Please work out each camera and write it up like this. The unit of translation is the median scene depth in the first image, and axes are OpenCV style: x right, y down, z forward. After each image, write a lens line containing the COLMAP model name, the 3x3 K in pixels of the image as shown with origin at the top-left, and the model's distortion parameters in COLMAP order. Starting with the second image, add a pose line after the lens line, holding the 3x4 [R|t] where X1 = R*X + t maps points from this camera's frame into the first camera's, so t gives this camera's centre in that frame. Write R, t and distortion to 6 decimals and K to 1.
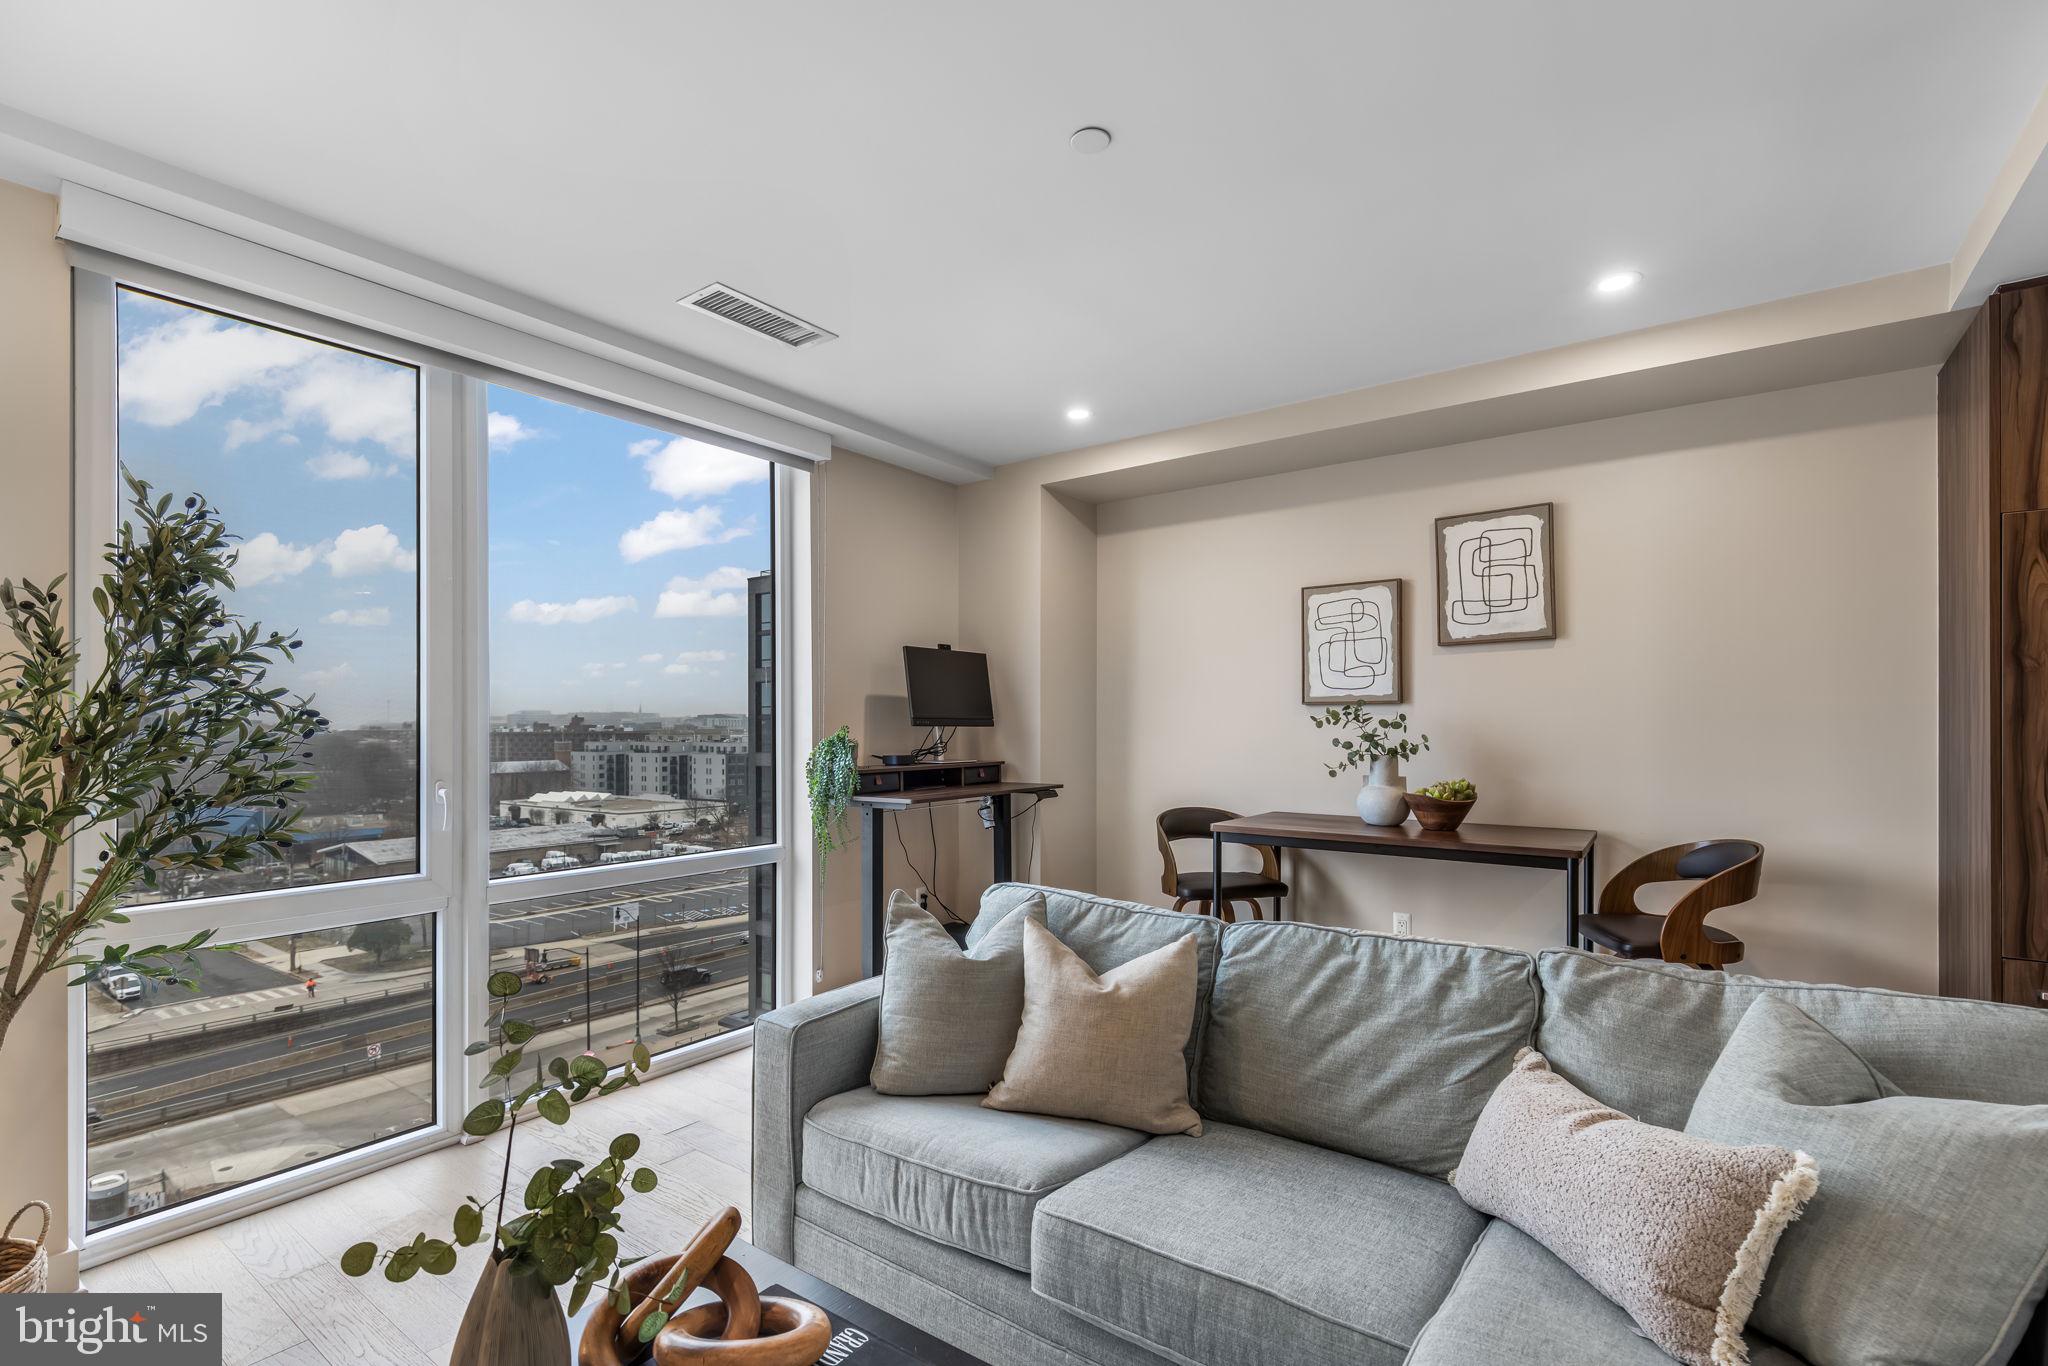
lens RADIAL K [[947.0, 0, 1022.4], [0, 947.0, 725.4], [0, 0, 1]] dist [0.000212, -0.000493]
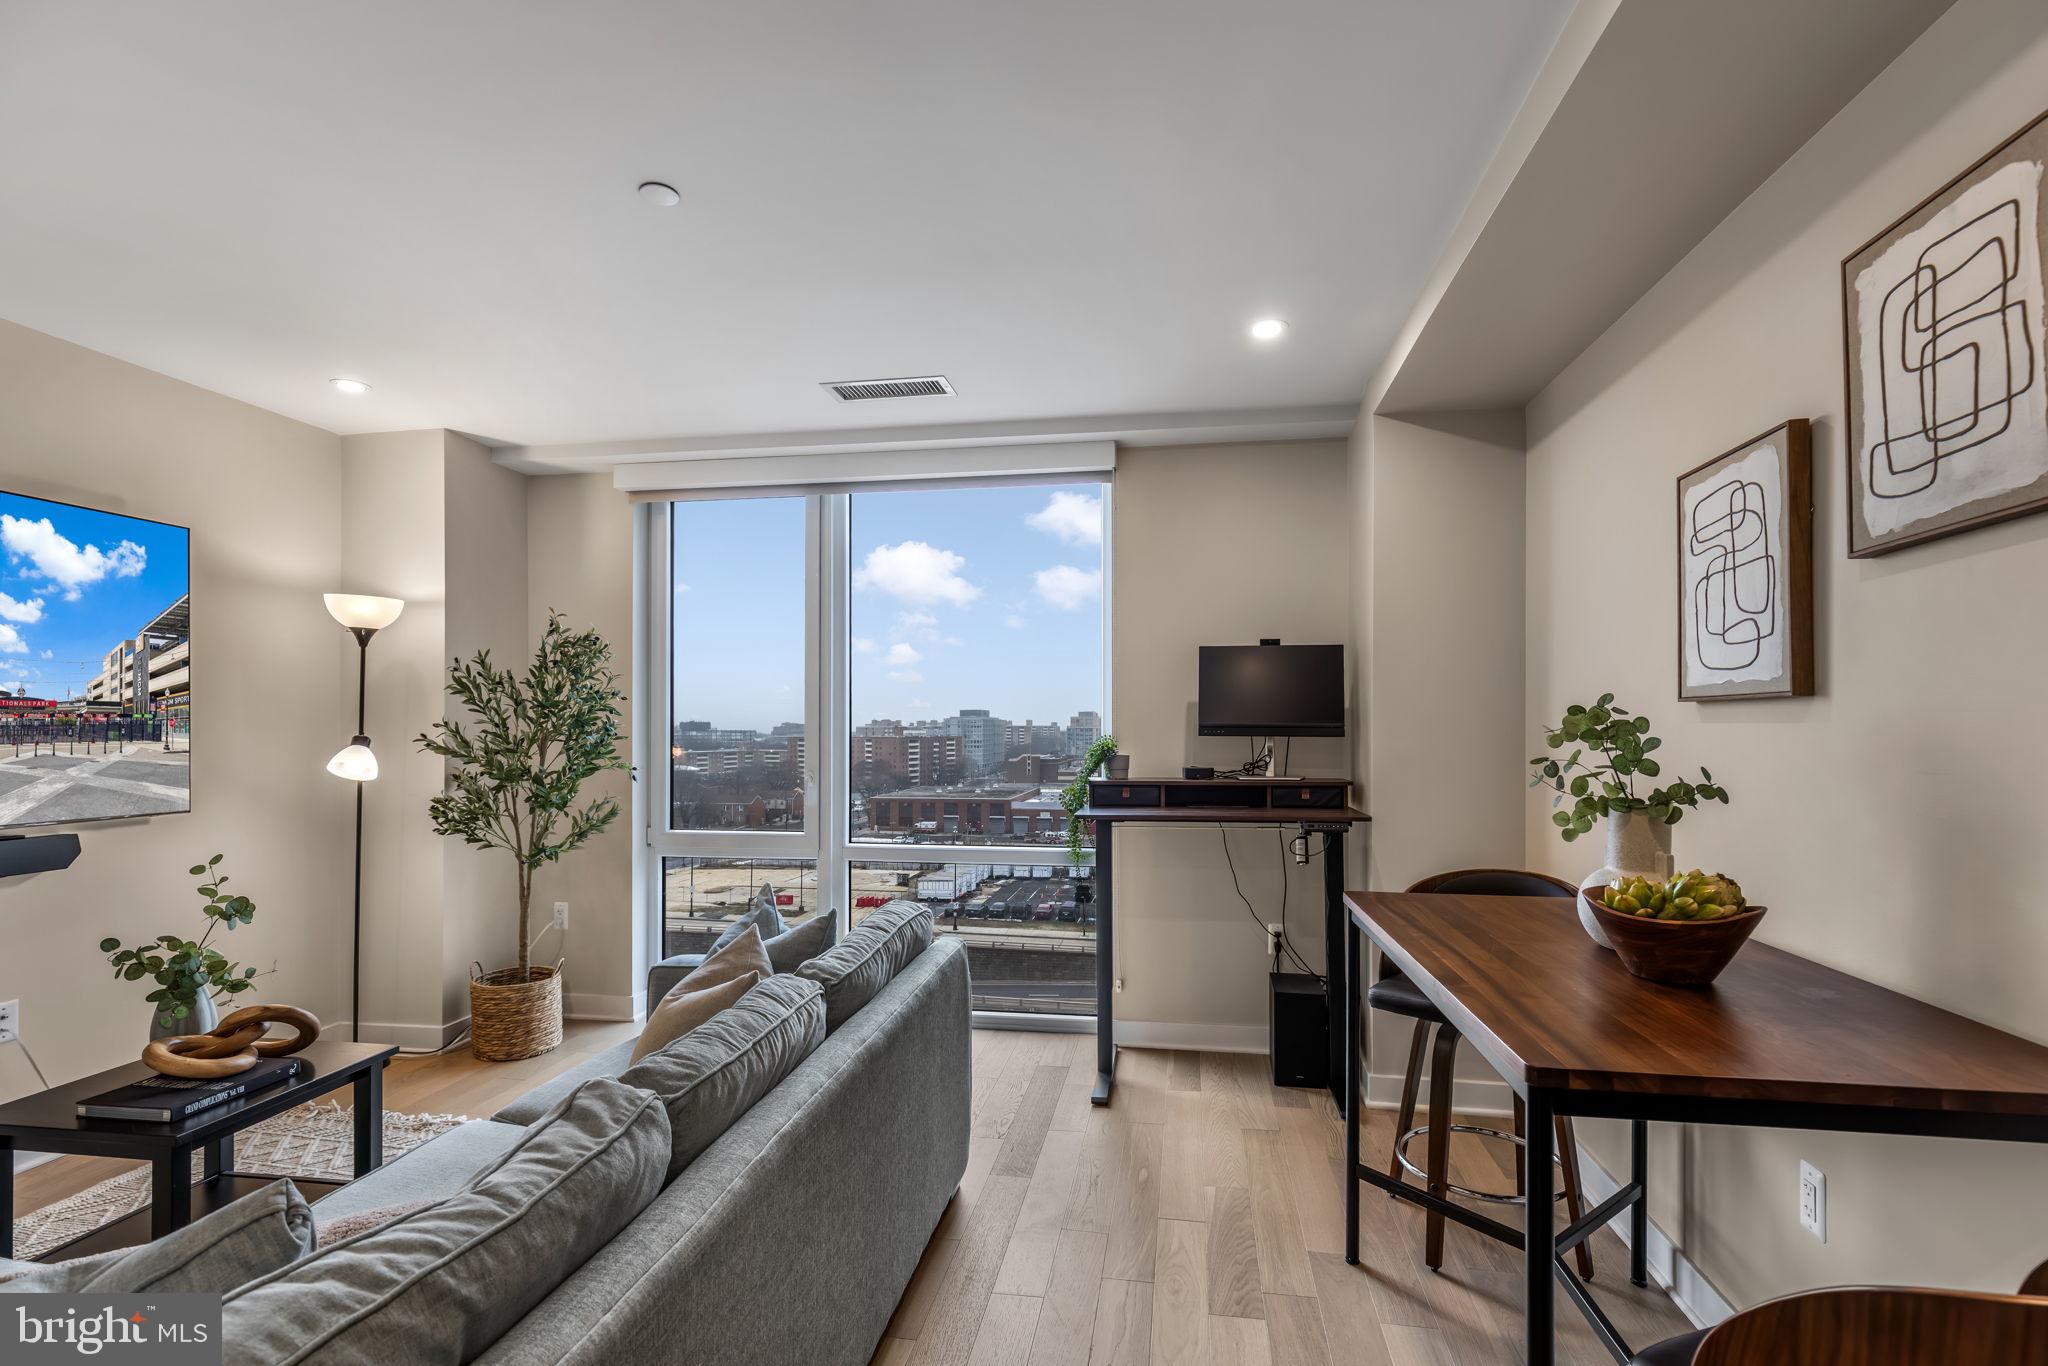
lens RADIAL K [[947.0, 0, 1022.4], [0, 947.0, 725.4], [0, 0, 1]] dist [0.000212, -0.000493]
pose [[0.450235, -0.000033, -0.892910, 0.635972], [0.001458, 0.999999, 0.000698, -0.010529], [0.892909, -0.001616, 0.450234, 0.469265]]
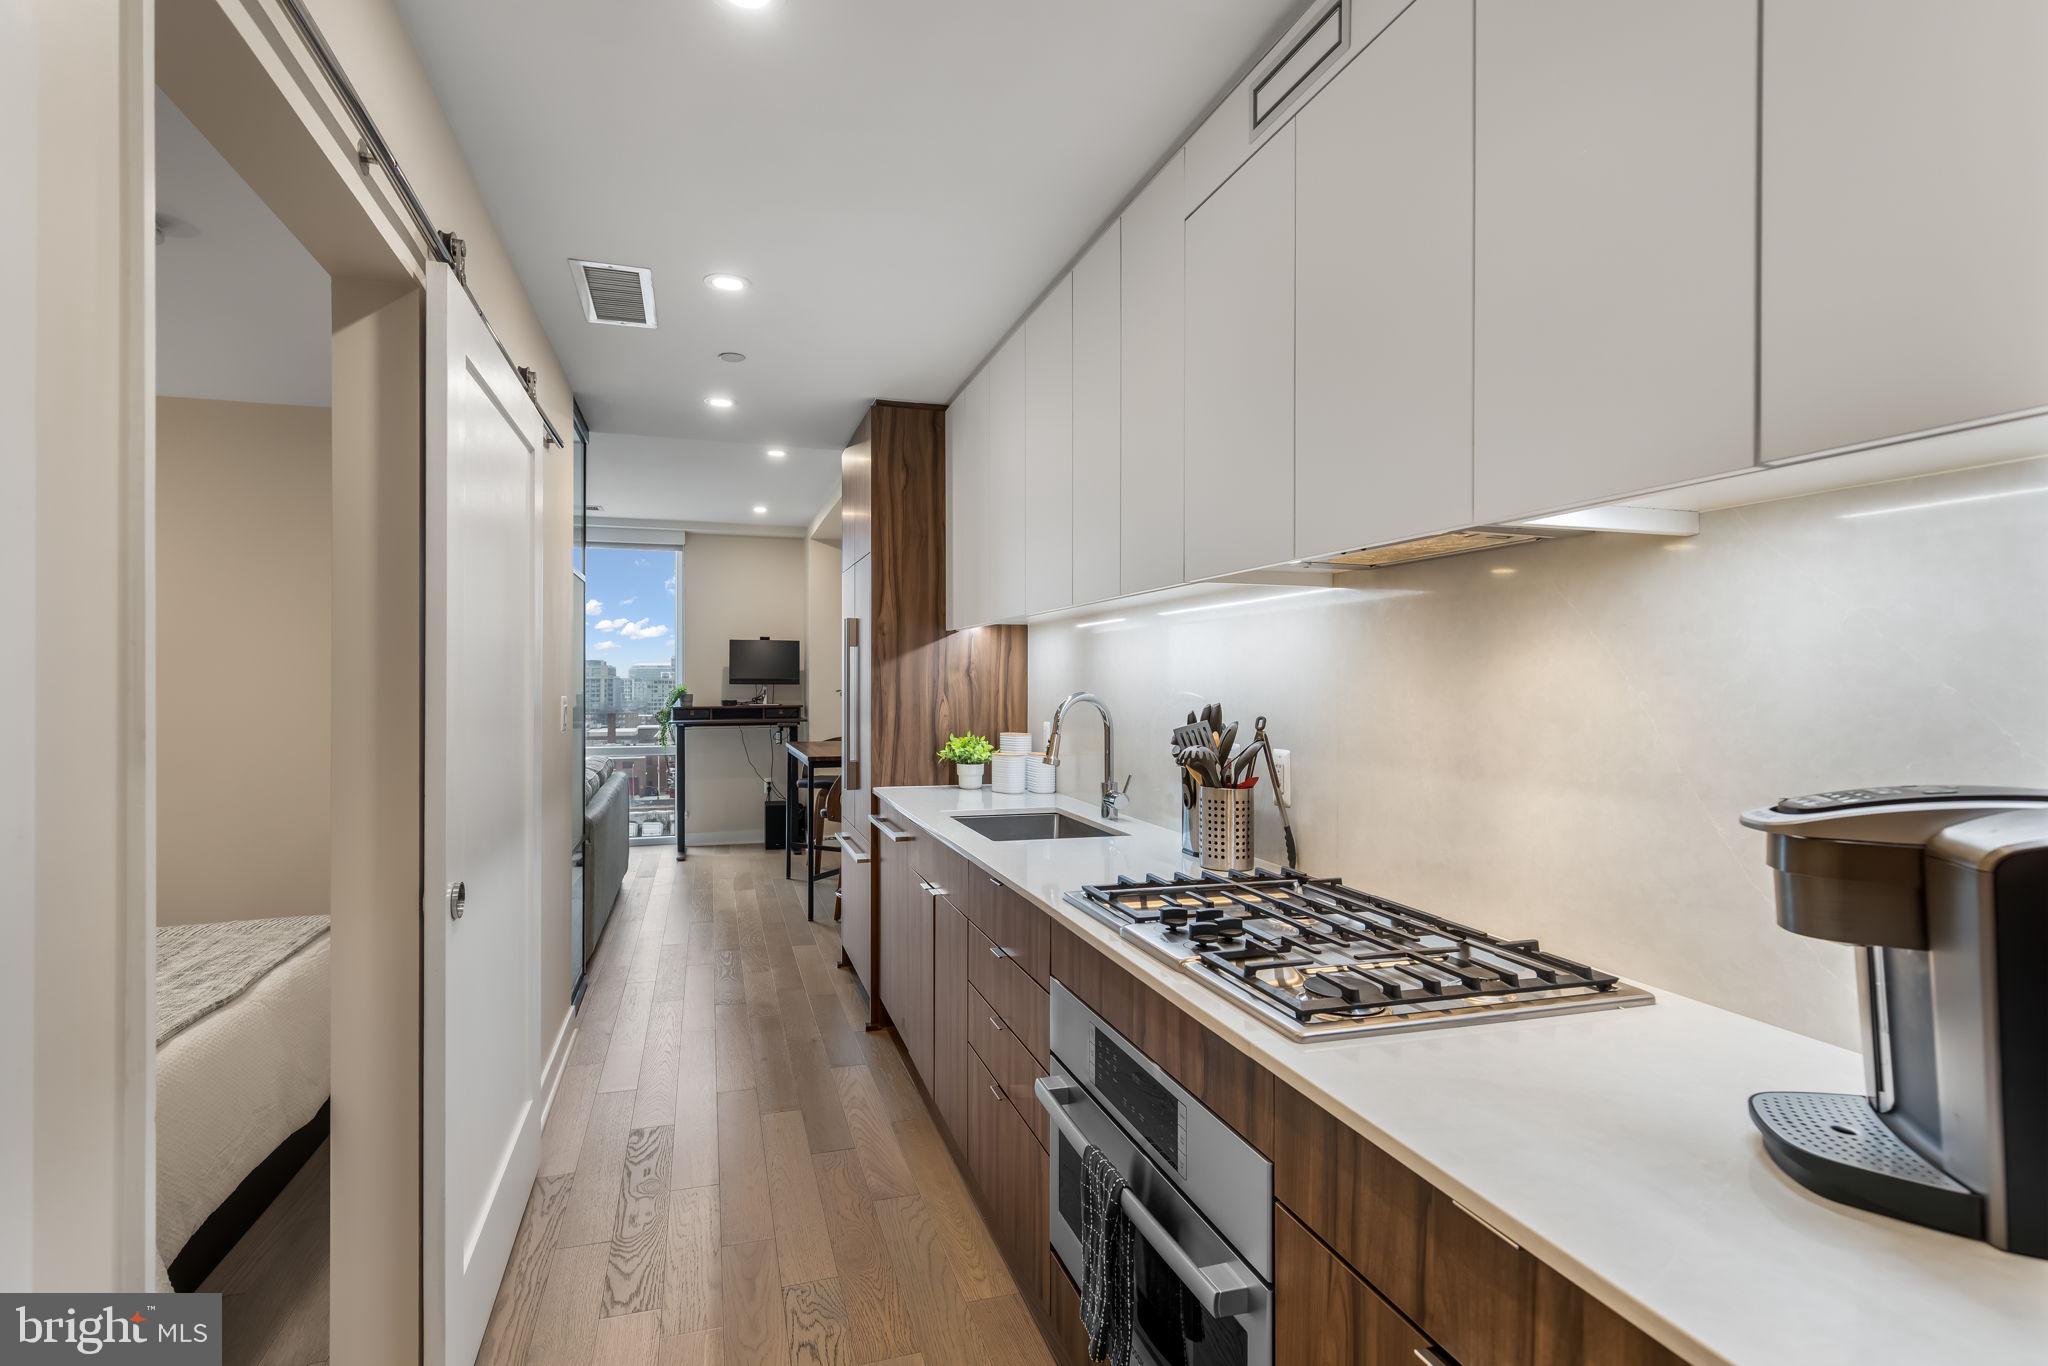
lens RADIAL K [[984.5, 0, 1013.0], [0, 984.5, 683.7], [0, 0, 1]] dist [0.001173, -0.000162]
pose [[0.806533, 0.007238, -0.591144, 1.503764], [-0.003239, 0.999964, 0.007824, -0.017499], [0.591180, -0.004395, 0.806528, -0.209220]]
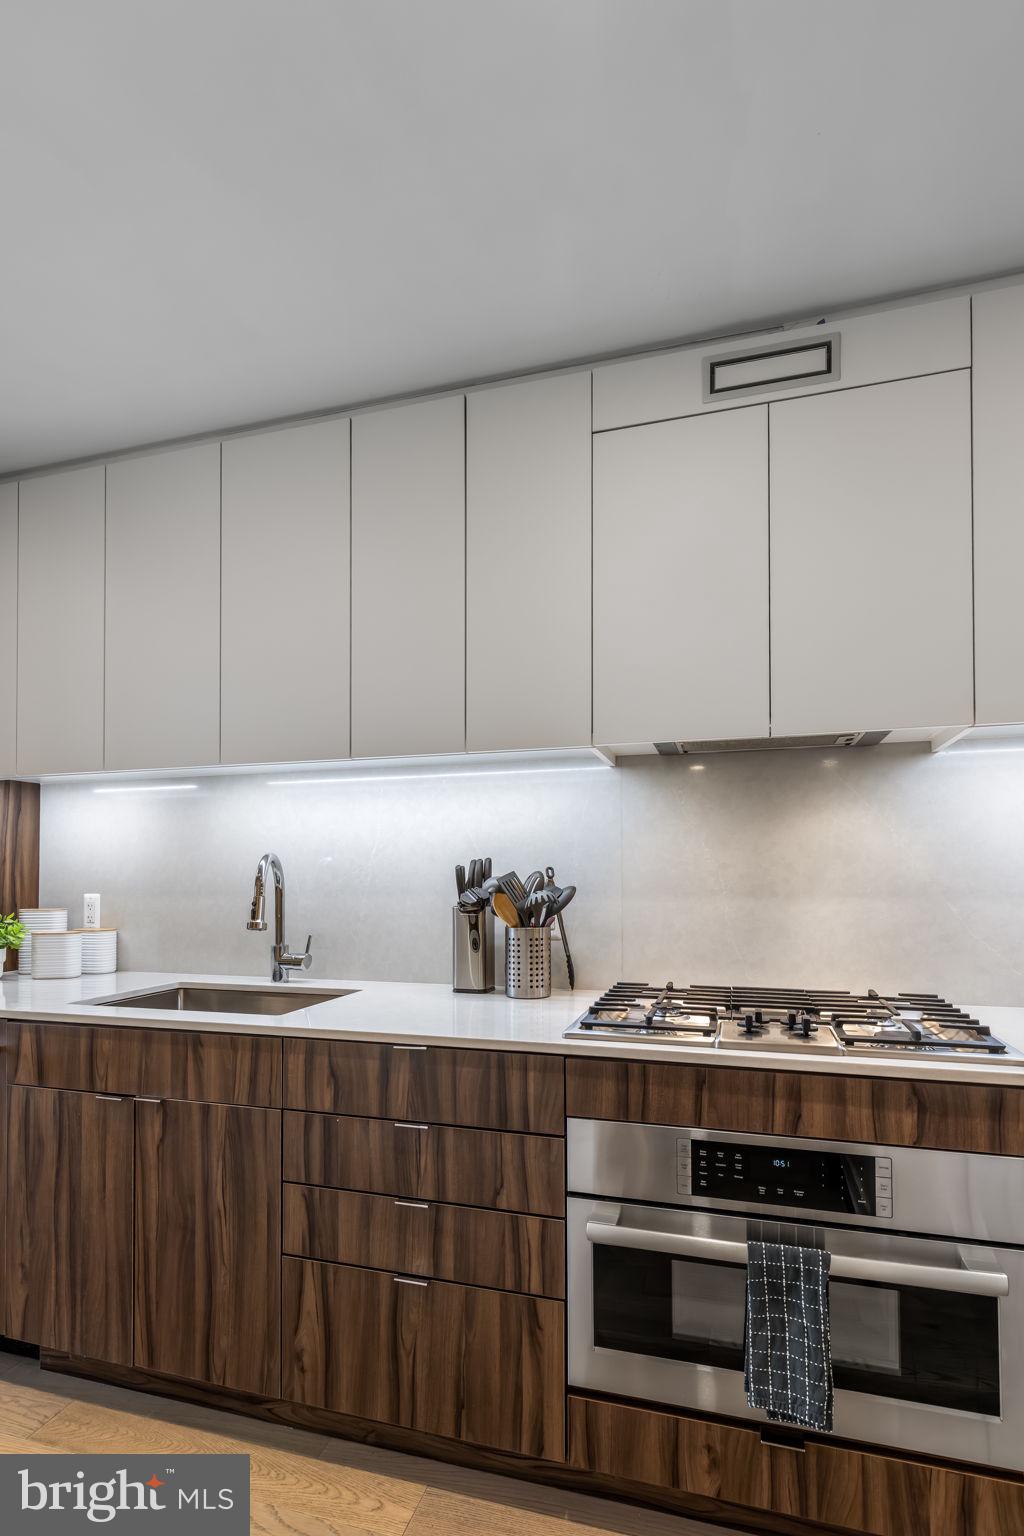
lens RADIAL K [[738.3, 0, 512.3], [0, 738.3, 867.0], [0, 0, 1]] dist [0.001173, -0.000162]
pose [[0.937502, 0.004379, 0.347953, 1.088948], [-0.000193, 0.999927, -0.012065, 0.010968], [-0.347980, 0.011244, 0.937434, -0.145986]]
